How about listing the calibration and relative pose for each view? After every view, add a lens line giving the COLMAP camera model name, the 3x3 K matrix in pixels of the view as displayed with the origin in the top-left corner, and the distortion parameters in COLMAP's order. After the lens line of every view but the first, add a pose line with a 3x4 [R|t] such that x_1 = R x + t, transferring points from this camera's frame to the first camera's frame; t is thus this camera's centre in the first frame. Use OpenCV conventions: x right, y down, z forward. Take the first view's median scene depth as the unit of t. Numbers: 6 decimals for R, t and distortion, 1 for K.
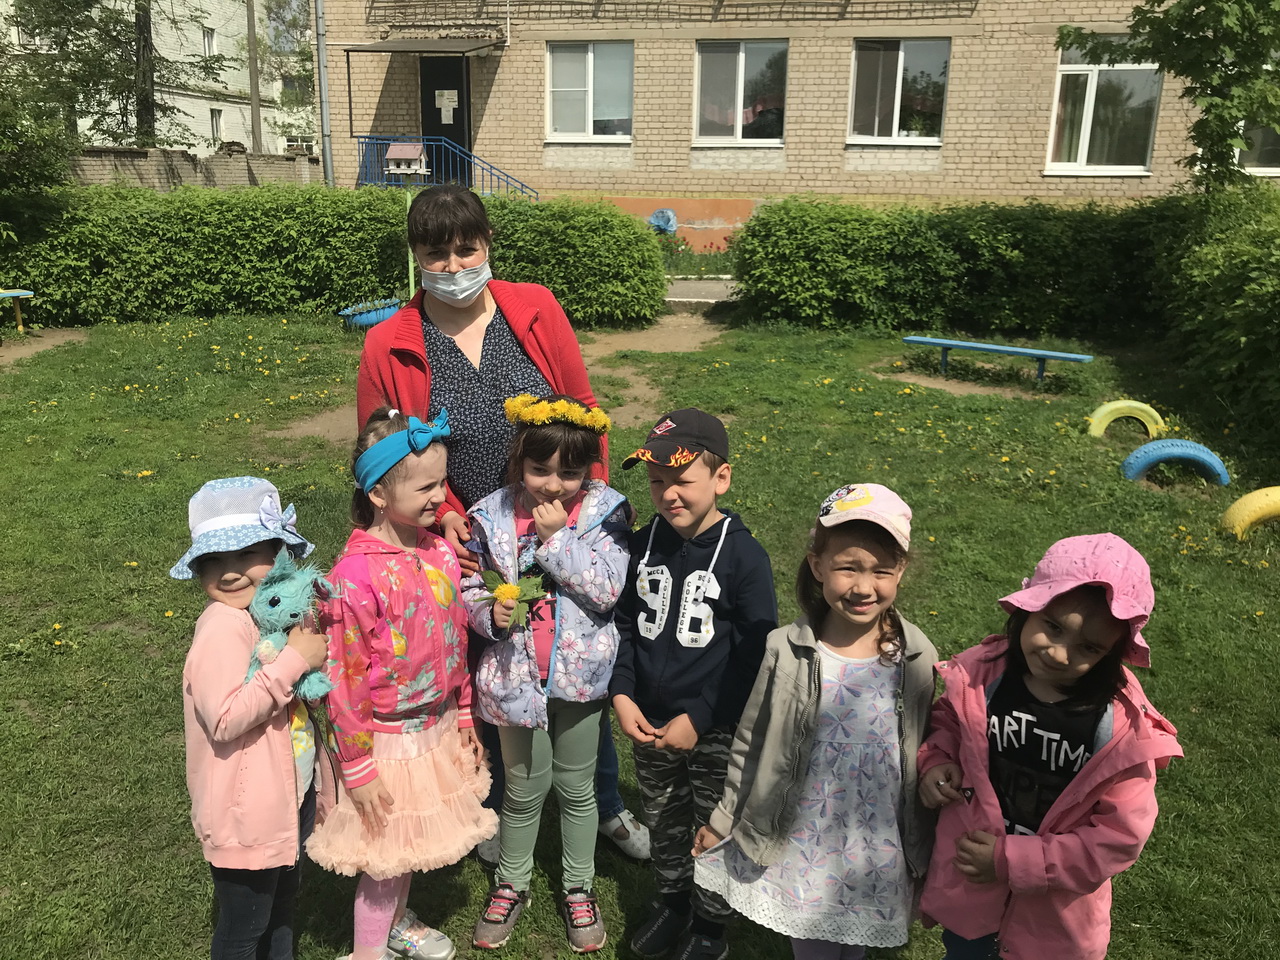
lens RADIAL K [[1055.0, 0, 641.2], [0, 1055.0, 484.5], [0, 0, 1]] dist [0.011778, -0.003938]
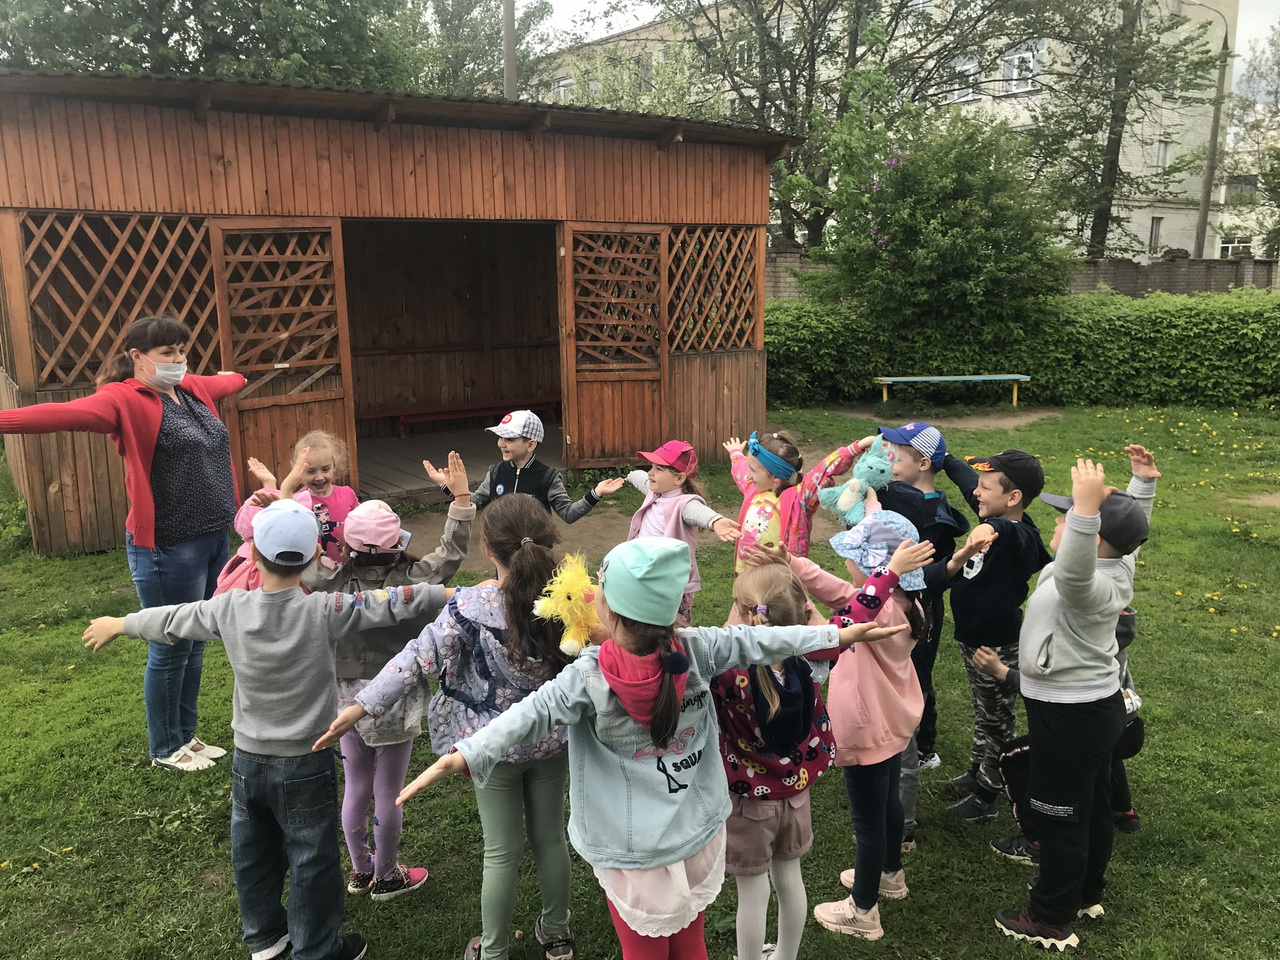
lens RADIAL K [[1055.0, 0, 641.0], [0, 1055.0, 486.9], [0, 0, 1]] dist [0.011778, -0.003938]
pose [[0.701150, 0.124531, -0.702055, 0.010835], [-0.186326, 0.982417, -0.011824, 0.045818], [0.688238, 0.139101, 0.712025, -0.189991]]
